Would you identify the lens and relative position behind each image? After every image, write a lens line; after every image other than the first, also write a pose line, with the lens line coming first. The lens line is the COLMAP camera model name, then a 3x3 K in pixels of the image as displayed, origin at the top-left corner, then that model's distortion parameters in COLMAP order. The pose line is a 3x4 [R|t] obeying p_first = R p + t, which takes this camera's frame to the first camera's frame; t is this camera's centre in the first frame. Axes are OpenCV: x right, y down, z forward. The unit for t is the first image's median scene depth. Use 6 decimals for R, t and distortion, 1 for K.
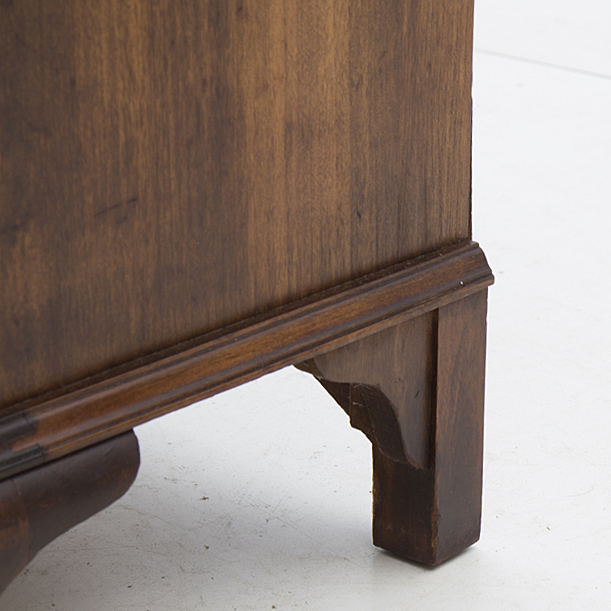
lens RADIAL K [[2361.0, 0, 305.5], [0, 2361.0, 305.5], [0, 0, 1]] dist [0.100765, 0.749373]
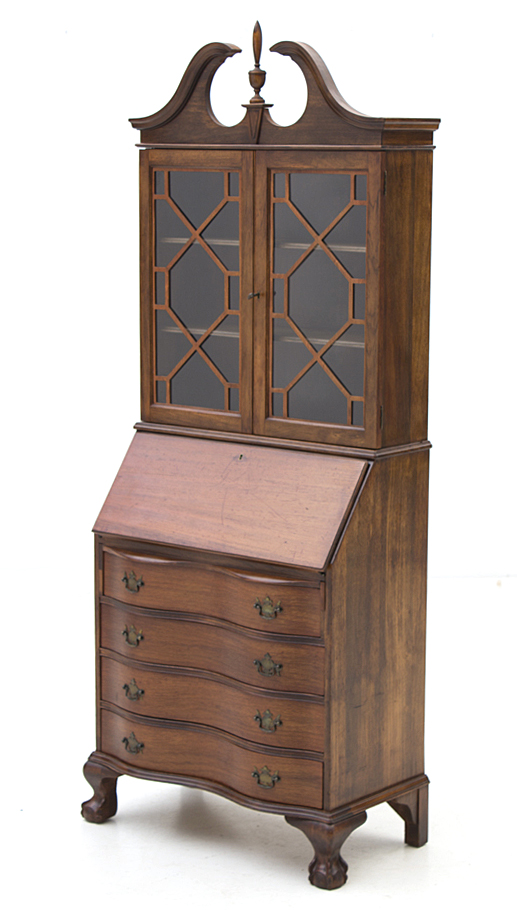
lens RADIAL K [[2097.5, 0, 258.5], [0, 2097.5, 455.0], [0, 0, 1]] dist [0.070500, 0.526856]
pose [[0.999373, -0.003489, 0.035224, -0.441541], [0.009822, 0.983388, -0.181252, 0.112388], [-0.034006, 0.181484, 0.982806, -3.486695]]
